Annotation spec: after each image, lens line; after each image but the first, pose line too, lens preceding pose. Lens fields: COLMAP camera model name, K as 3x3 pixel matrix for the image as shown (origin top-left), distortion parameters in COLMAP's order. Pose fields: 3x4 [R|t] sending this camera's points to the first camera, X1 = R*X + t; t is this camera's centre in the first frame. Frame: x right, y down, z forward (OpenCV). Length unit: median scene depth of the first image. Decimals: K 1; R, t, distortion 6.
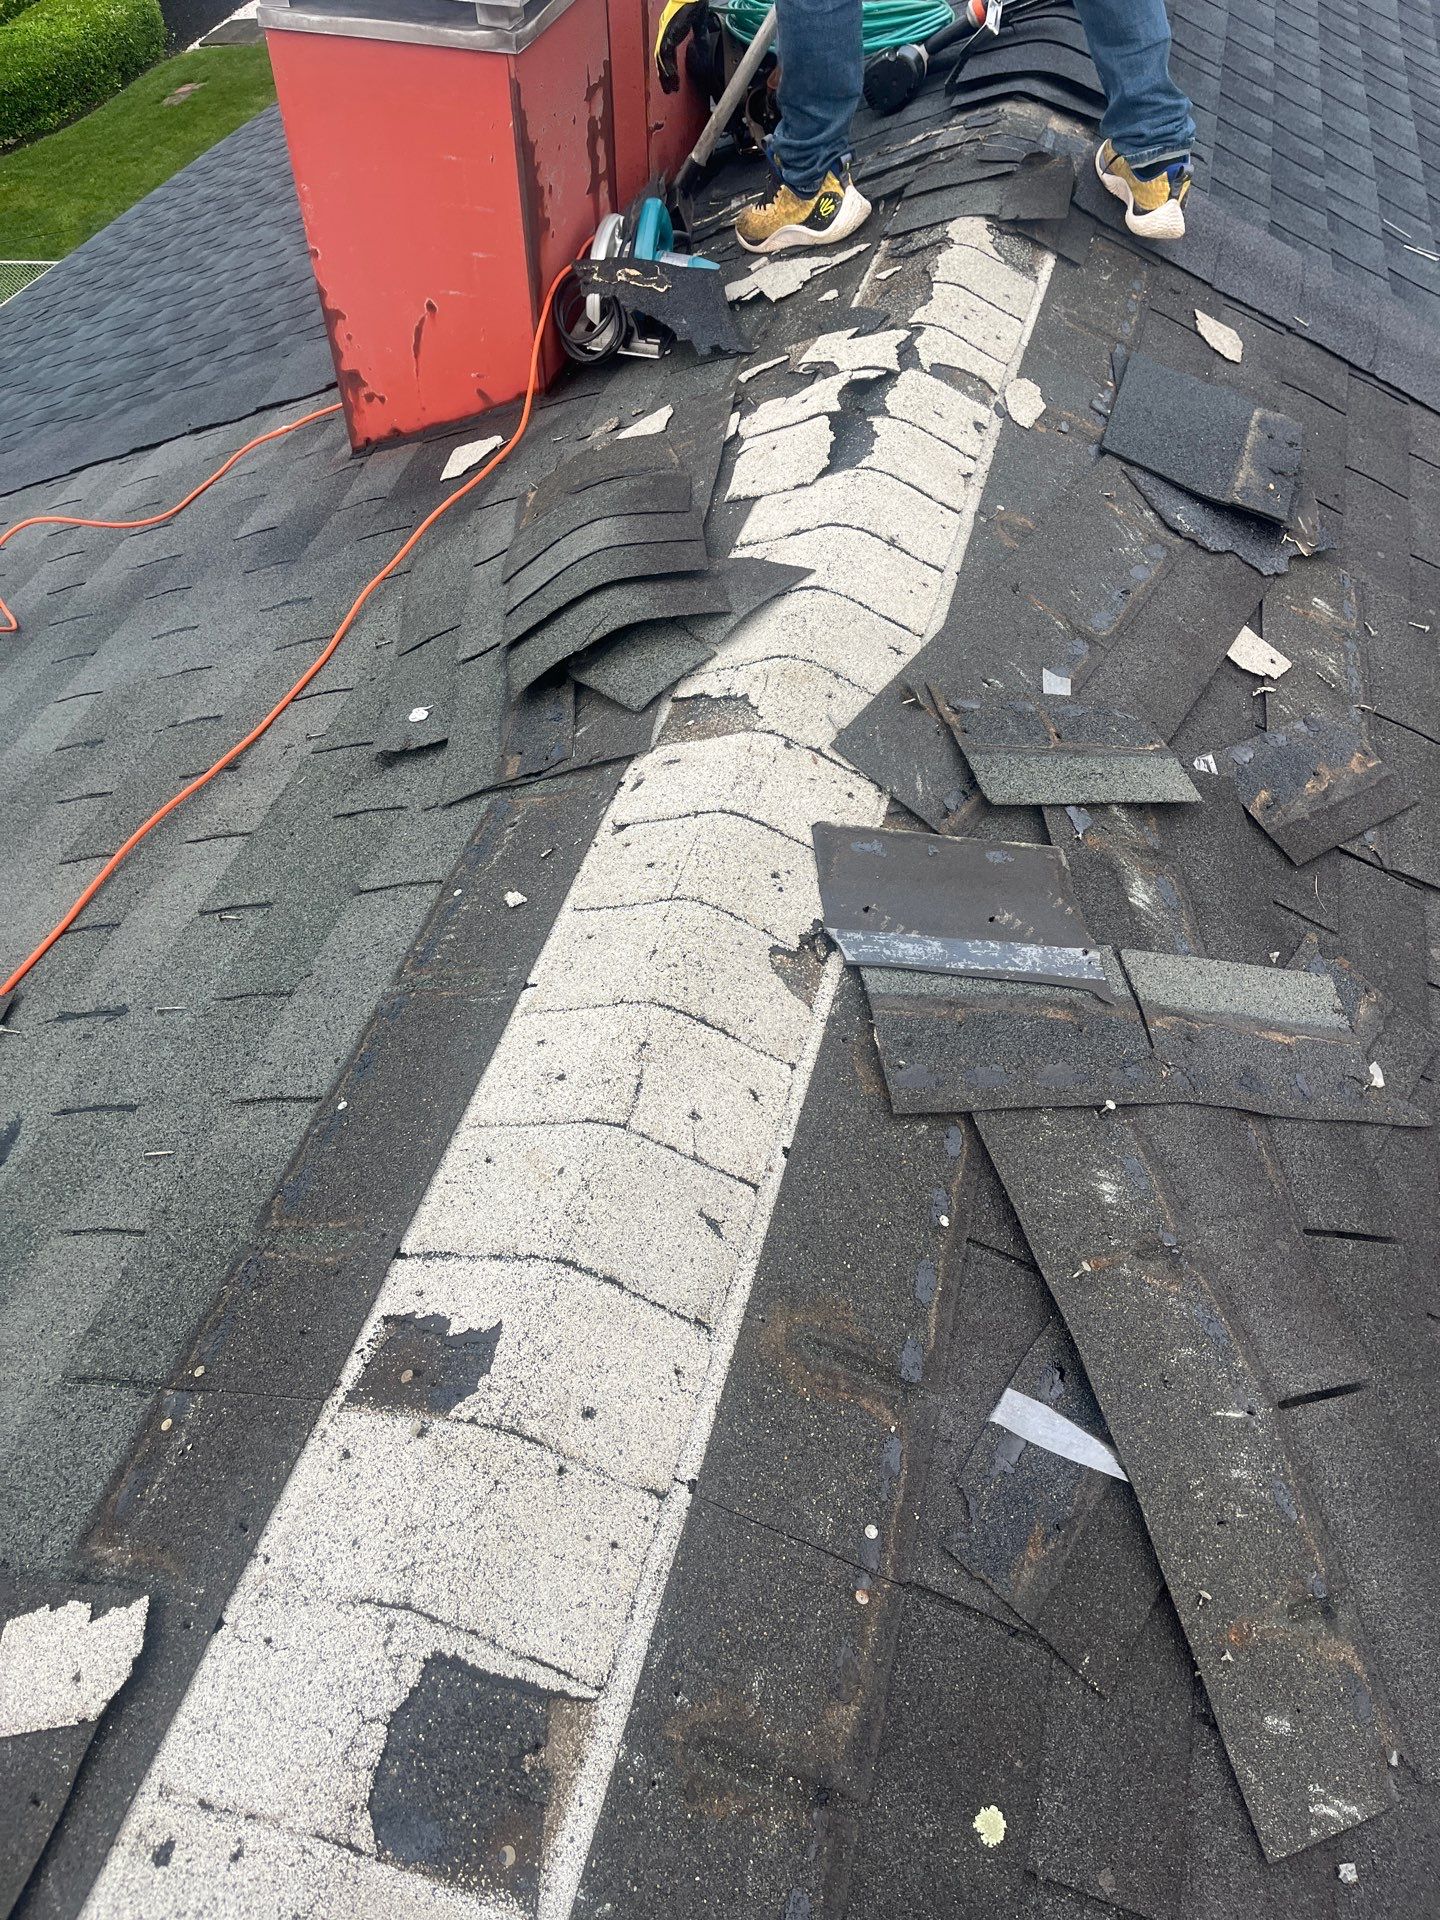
lens RADIAL K [[1390.9, 0, 678.5], [0, 1390.9, 951.8], [0, 0, 1]] dist [0.057935, -0.071876]
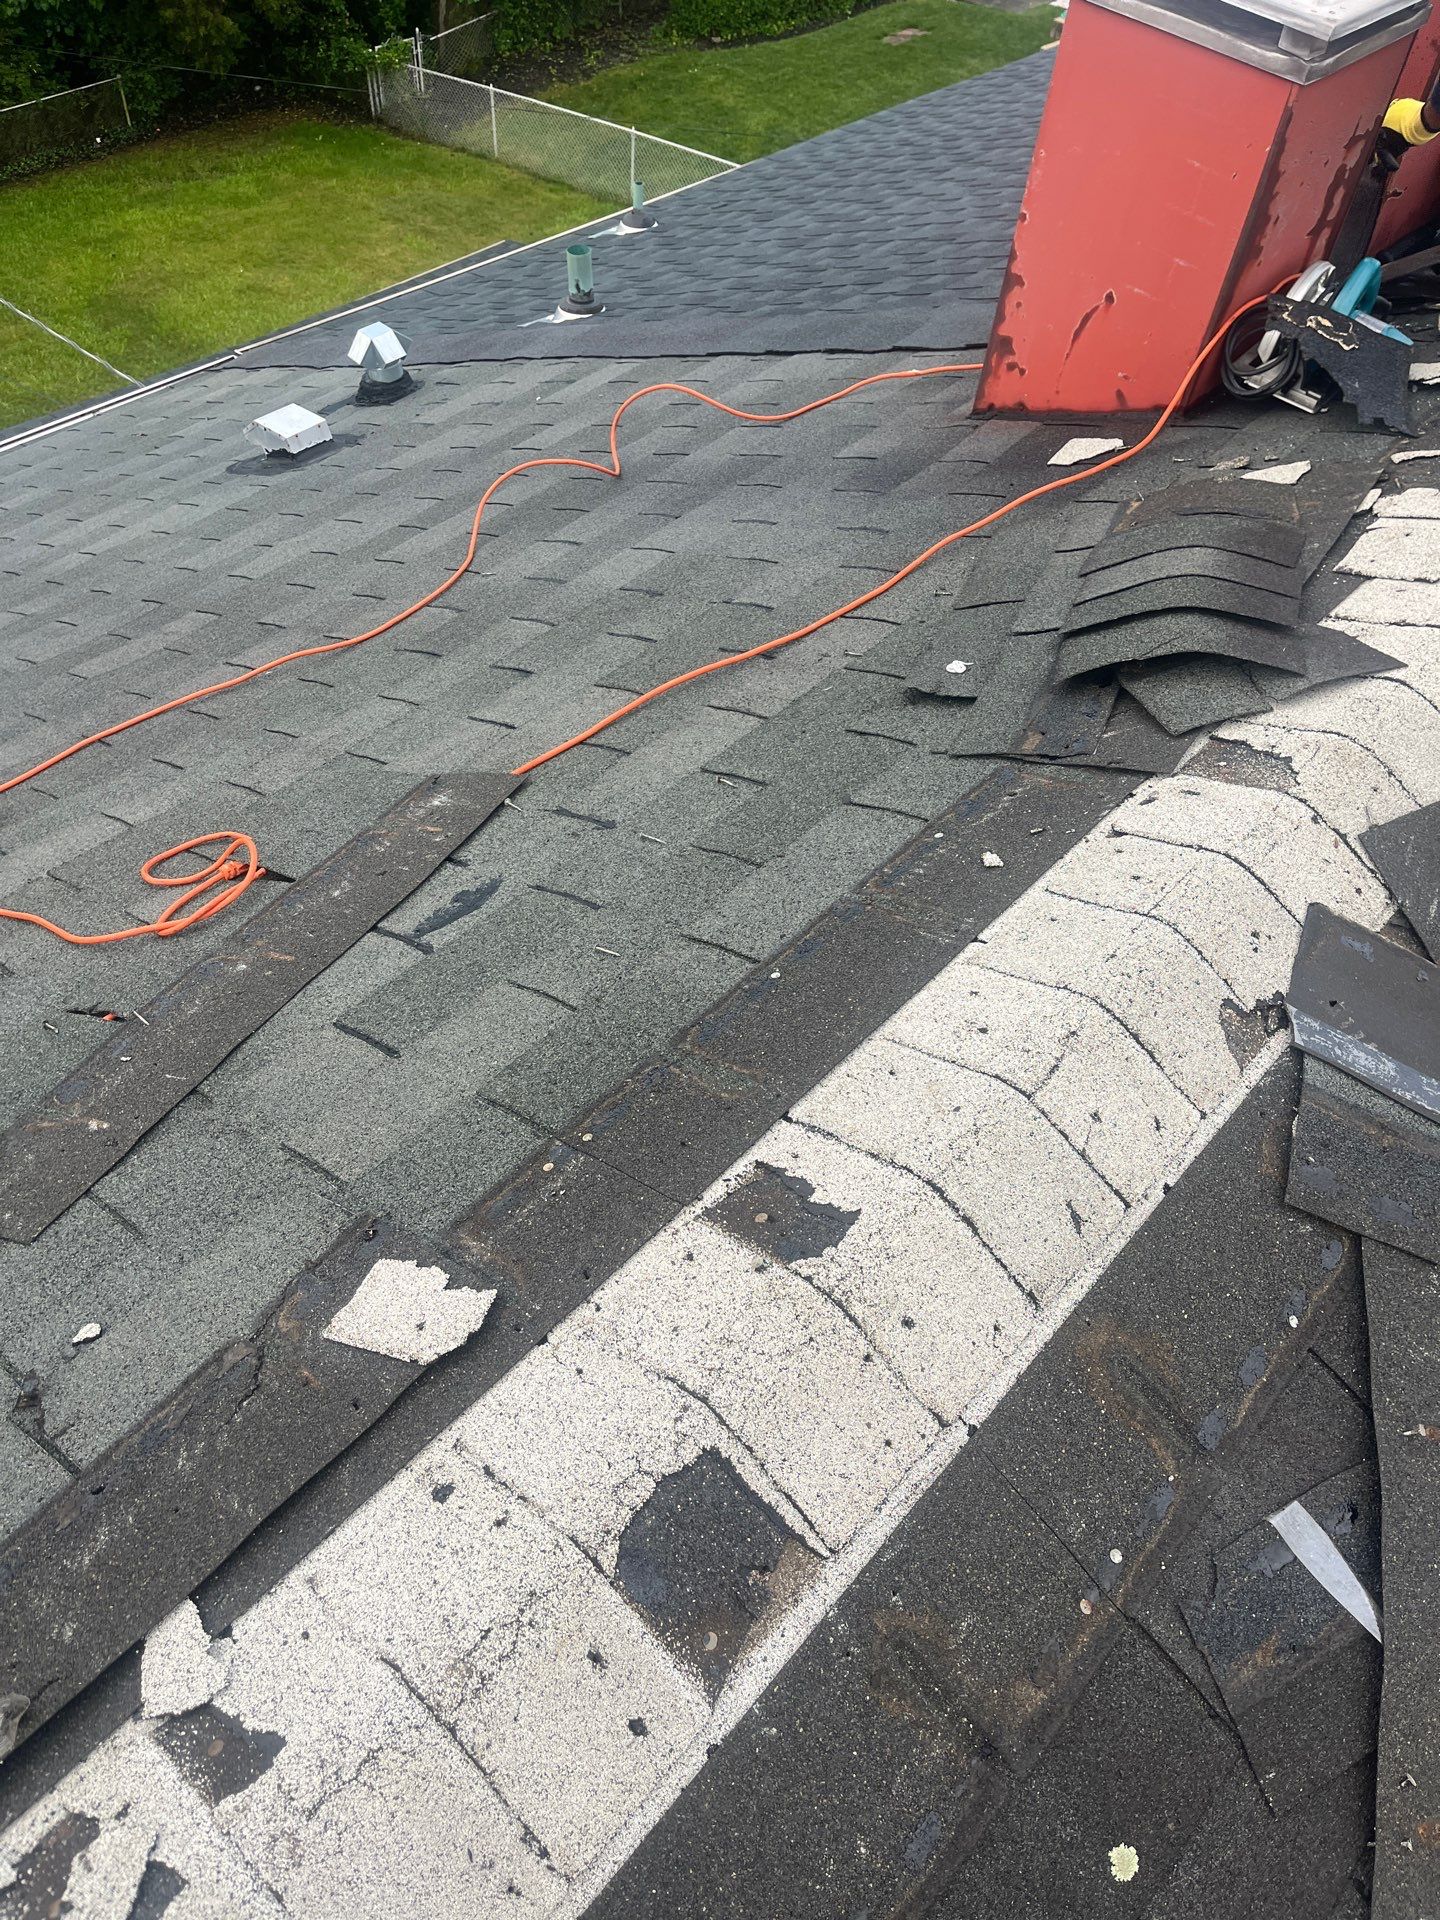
lens RADIAL K [[1390.9, 0, 678.5], [0, 1390.9, 951.8], [0, 0, 1]] dist [0.057935, -0.071876]
pose [[0.893421, 0.387039, -0.228036, -0.066148], [-0.384630, 0.921322, 0.056794, 0.058412], [0.232076, 0.036968, 0.971995, -0.064252]]
